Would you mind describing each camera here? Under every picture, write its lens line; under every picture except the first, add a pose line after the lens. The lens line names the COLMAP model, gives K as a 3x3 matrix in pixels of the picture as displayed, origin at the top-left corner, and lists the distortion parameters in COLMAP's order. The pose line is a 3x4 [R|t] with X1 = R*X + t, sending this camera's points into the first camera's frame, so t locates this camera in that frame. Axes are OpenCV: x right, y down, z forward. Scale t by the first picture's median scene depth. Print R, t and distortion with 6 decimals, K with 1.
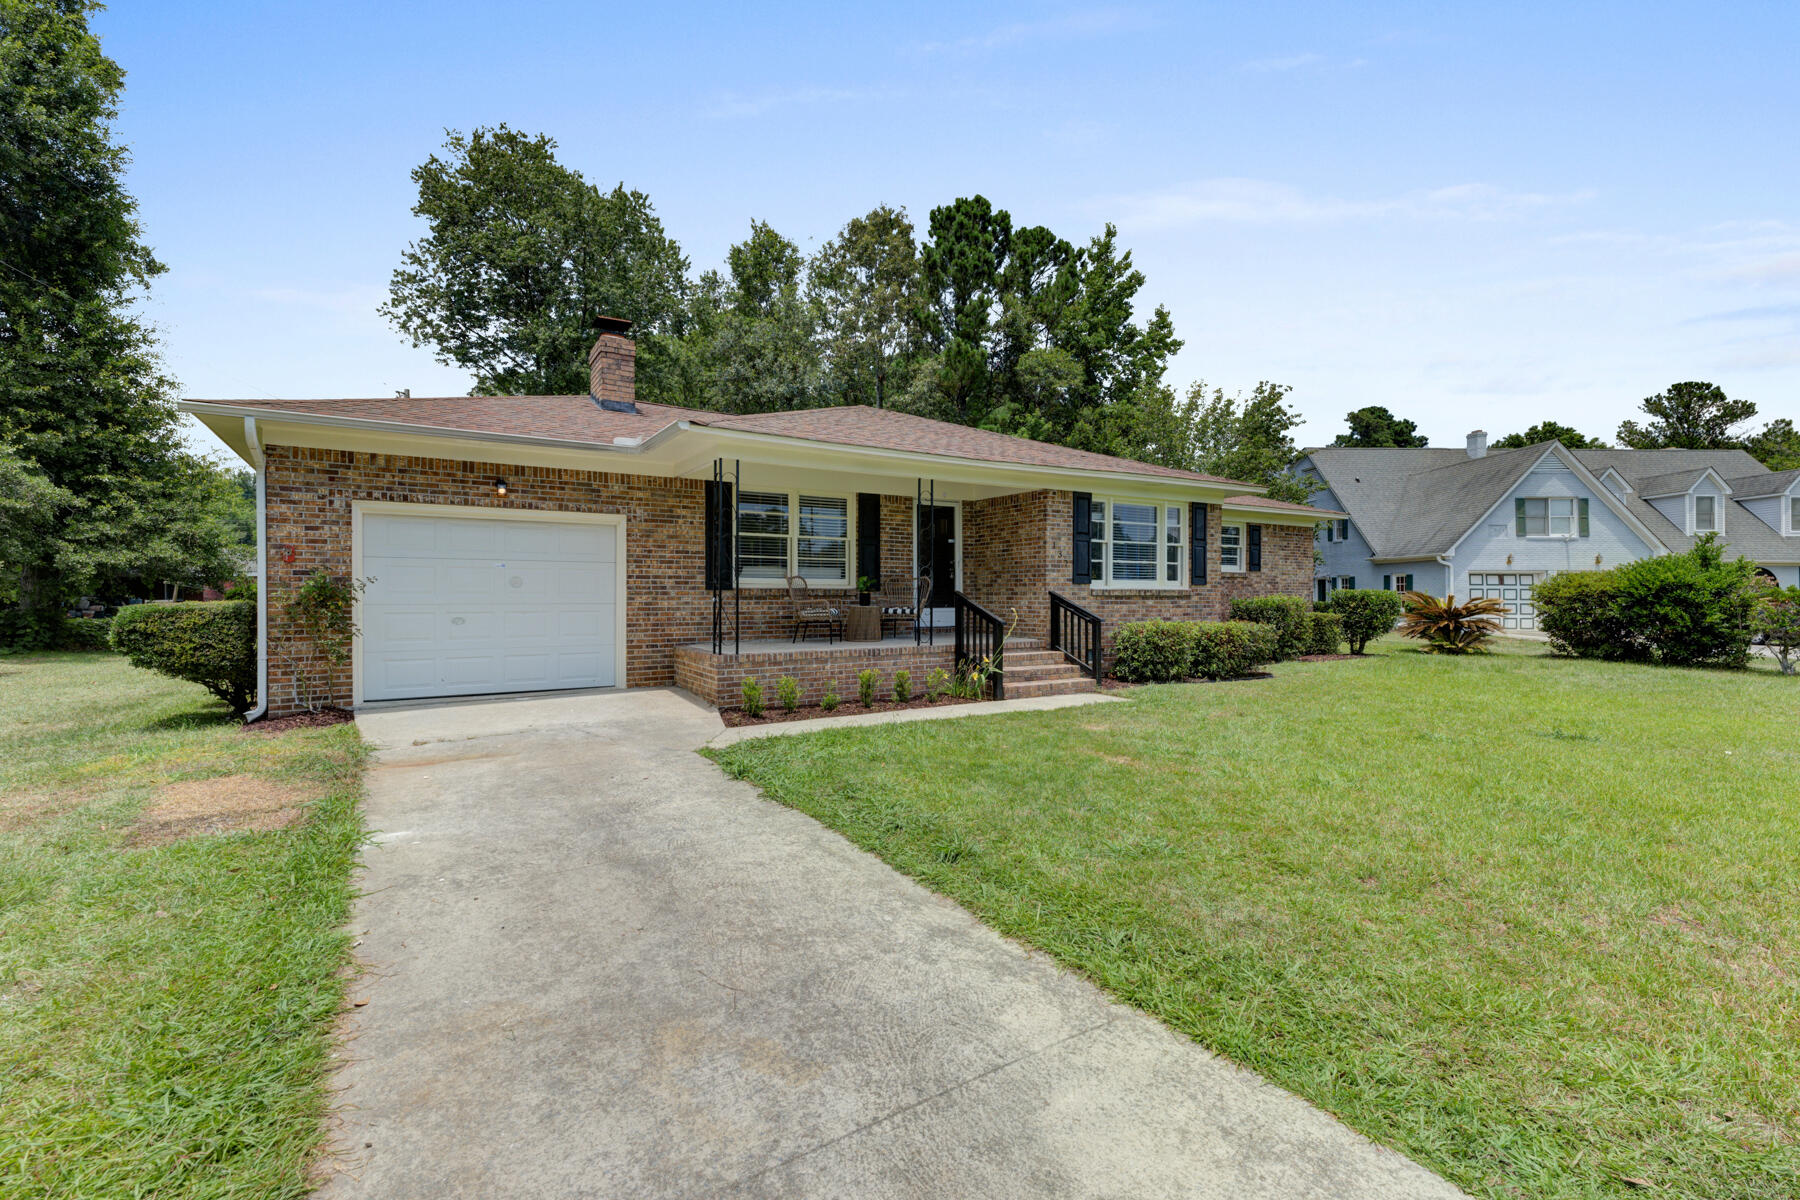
lens RADIAL K [[830.5, 0, 892.7], [0, 830.5, 580.3], [0, 0, 1]] dist [0.021877, 0.000114]
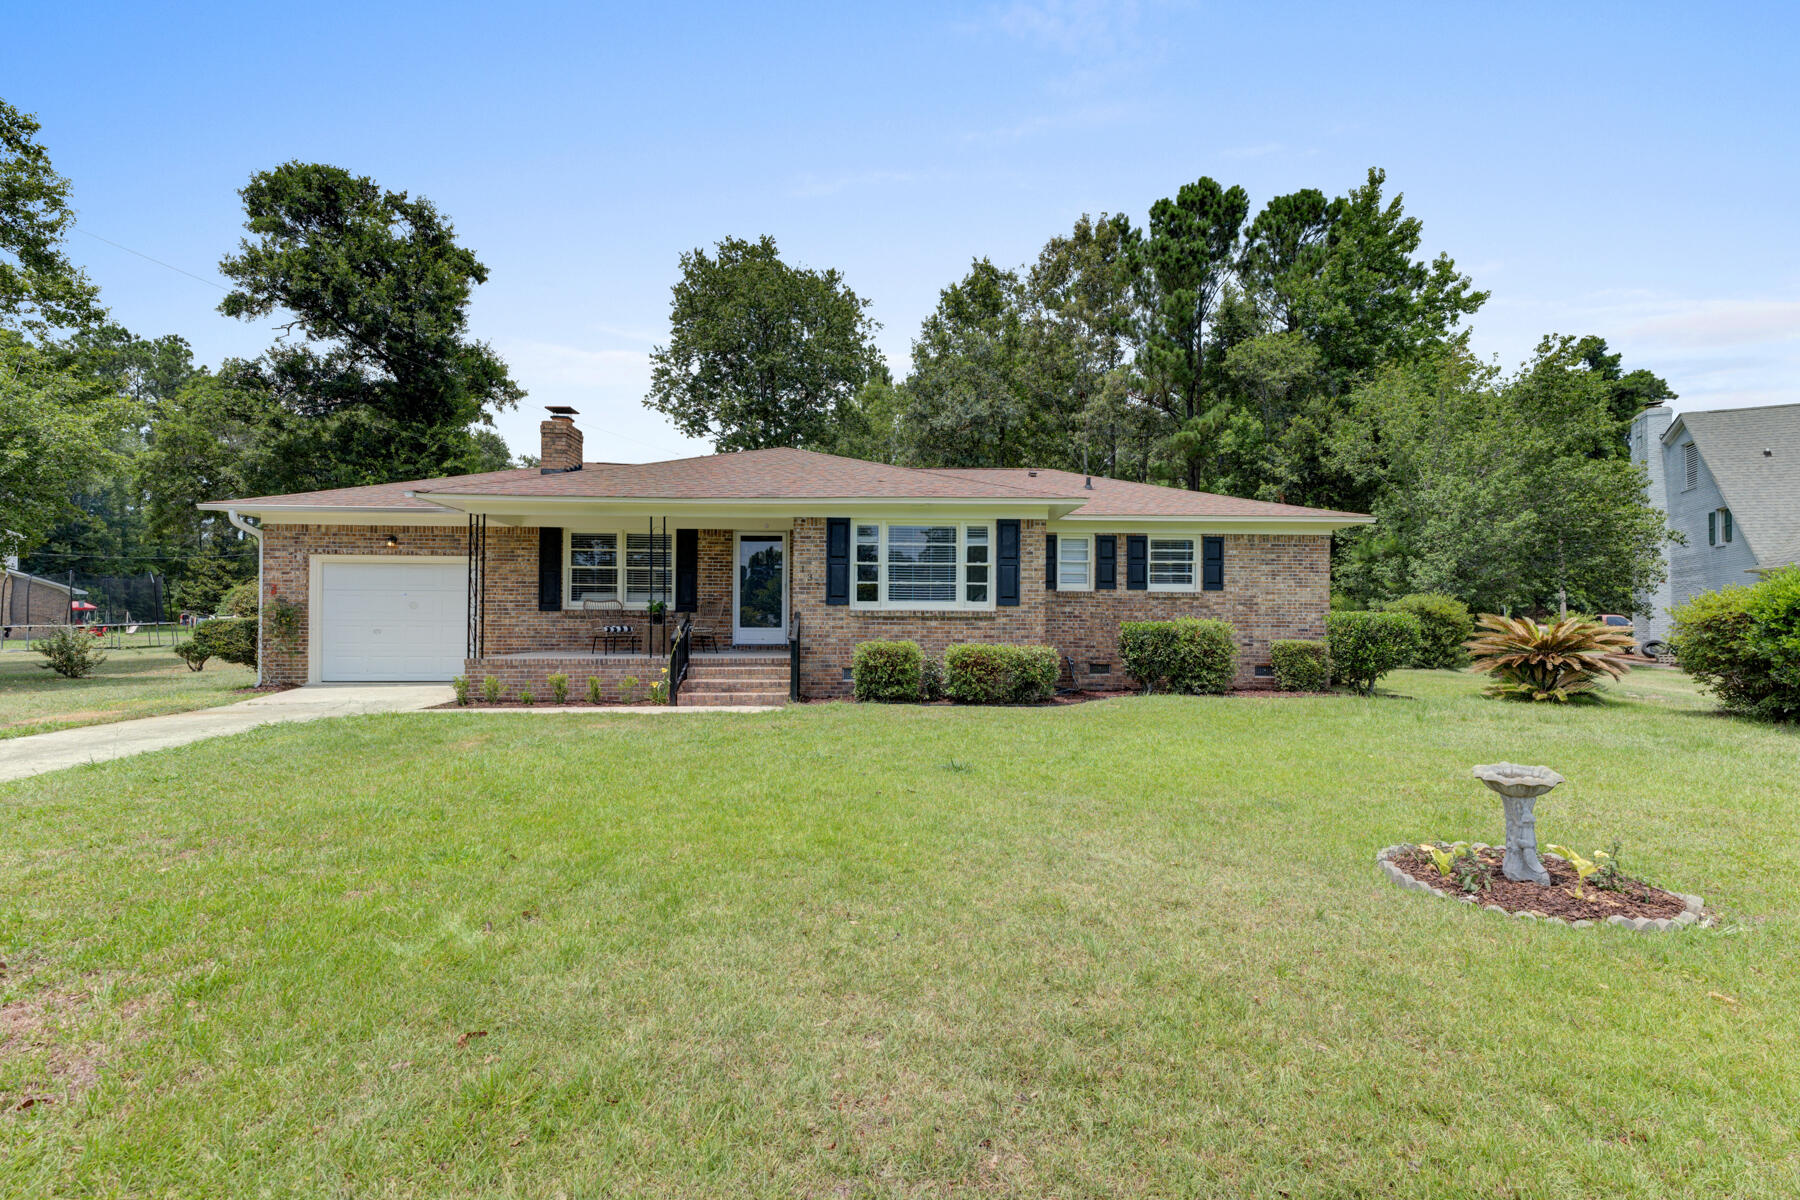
lens RADIAL K [[830.5, 0, 857.9], [0, 830.5, 593.2], [0, 0, 1]] dist [0.021877, 0.000114]
pose [[0.862538, -0.011964, -0.505850, 0.764468], [0.004342, 0.999859, -0.016244, 0.006152], [0.505973, 0.011815, 0.862468, 0.107881]]
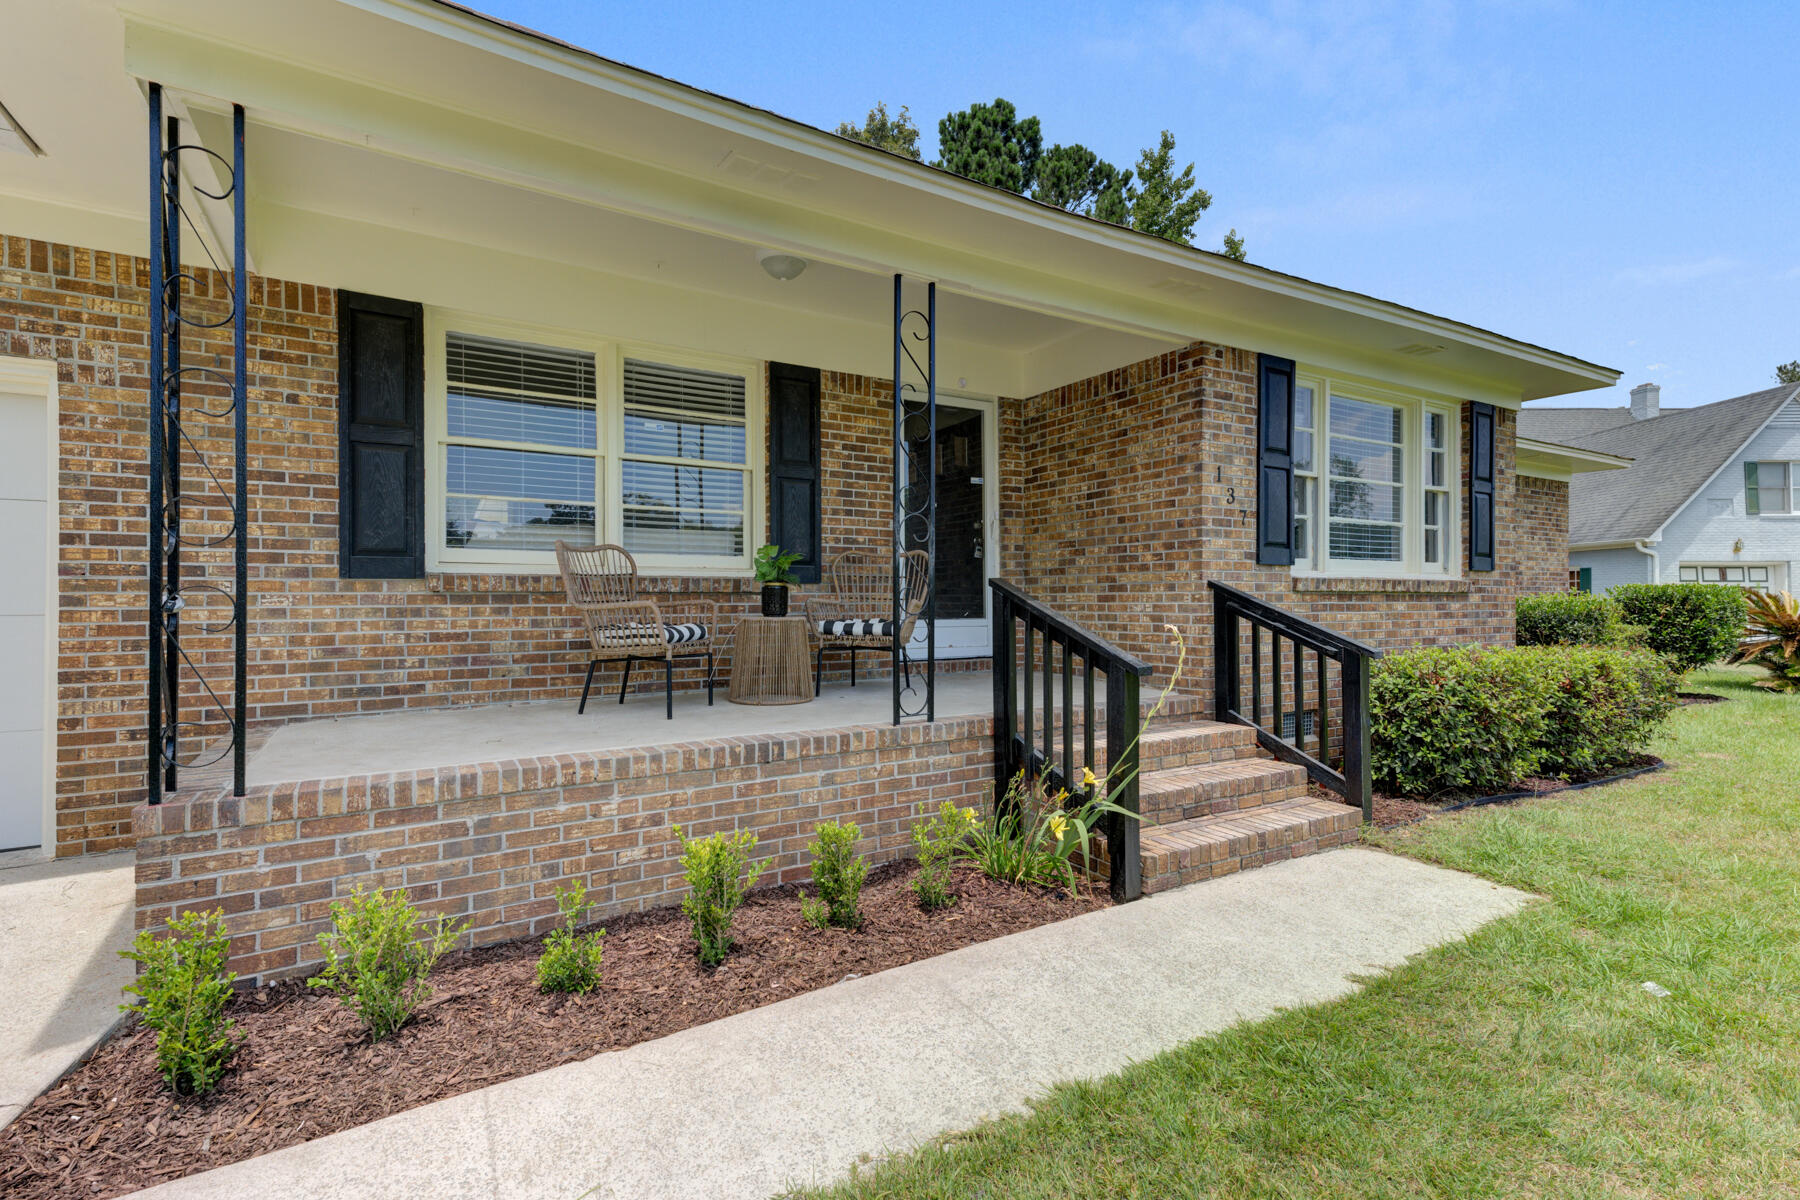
lens RADIAL K [[863.6, 0, 897.0], [0, 863.6, 590.0], [0, 0, 1]] dist [0.028549, -0.000240]
pose [[0.999953, -0.003676, -0.008944, 0.030304], [0.003726, 0.999978, 0.005559, 0.013953], [0.008923, -0.005592, 0.999945, 0.527106]]
